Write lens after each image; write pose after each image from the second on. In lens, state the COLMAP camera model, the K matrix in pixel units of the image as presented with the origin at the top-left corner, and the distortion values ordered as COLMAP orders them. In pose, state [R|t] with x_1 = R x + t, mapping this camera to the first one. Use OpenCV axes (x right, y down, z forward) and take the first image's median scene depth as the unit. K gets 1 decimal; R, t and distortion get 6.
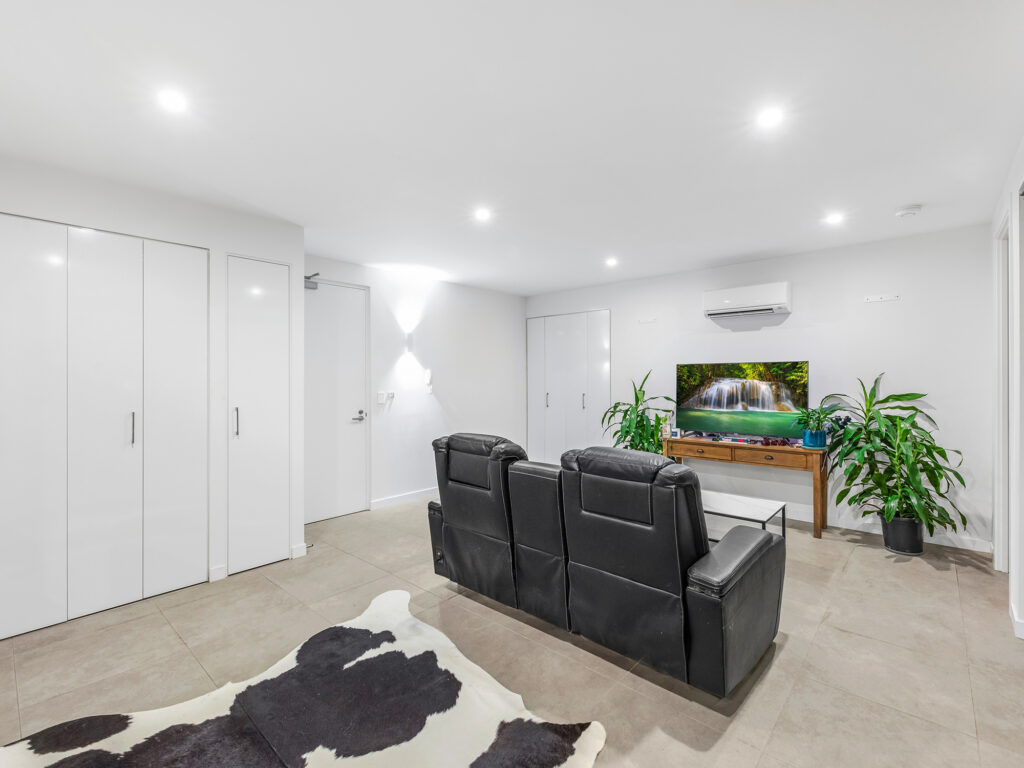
lens RADIAL K [[464.4, 0, 512.7], [0, 464.4, 378.4], [0, 0, 1]] dist [-0.001523, -0.000484]
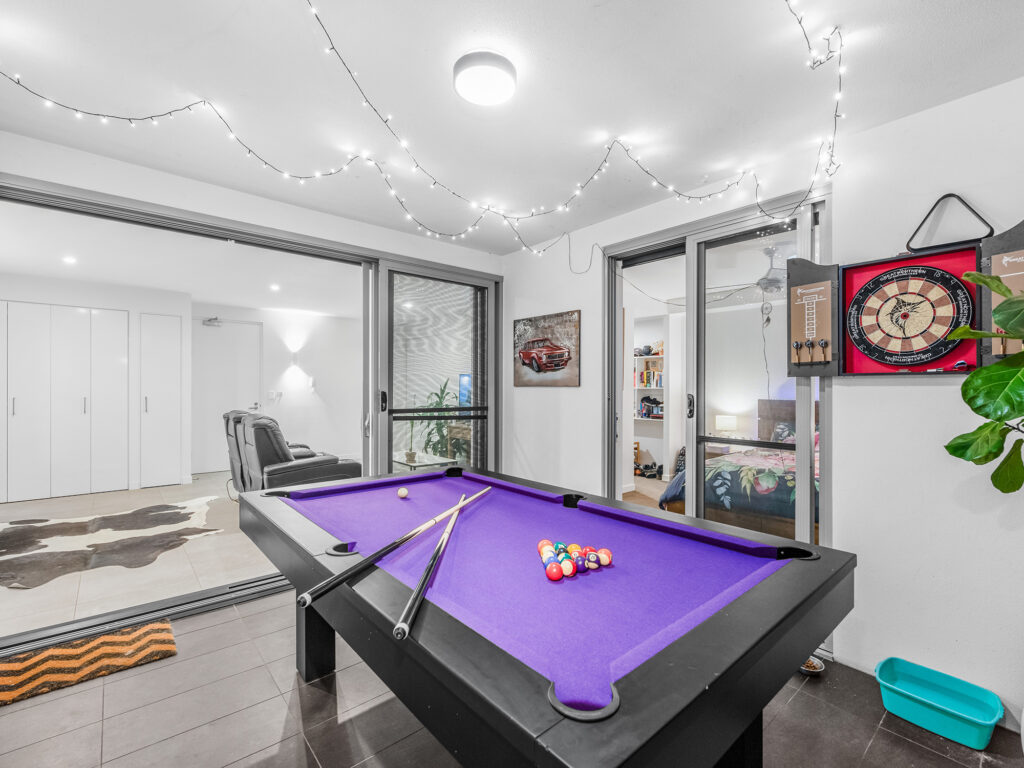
lens RADIAL K [[464.4, 0, 515.6], [0, 464.4, 391.7], [0, 0, 1]] dist [-0.001523, -0.000484]
pose [[0.991564, 0.011524, -0.129105, 0.779031], [-0.010018, 0.999874, 0.012311, 0.004386], [0.129231, -0.010914, 0.991554, -0.446455]]
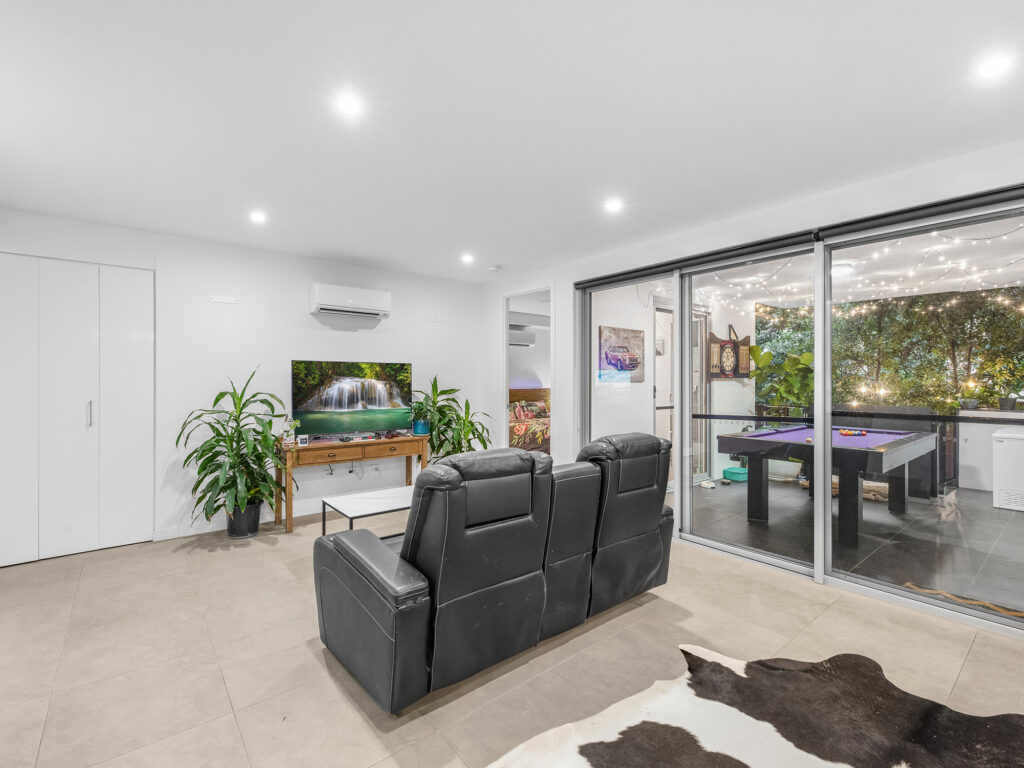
lens RADIAL K [[464.4, 0, 518.3], [0, 464.4, 378.6], [0, 0, 1]] dist [-0.001523, -0.000484]
pose [[0.153149, 0.008949, 0.988163, -0.469751], [-0.006855, 0.999945, -0.007994, 0.007859], [-0.988179, -0.005550, 0.153202, 0.508419]]
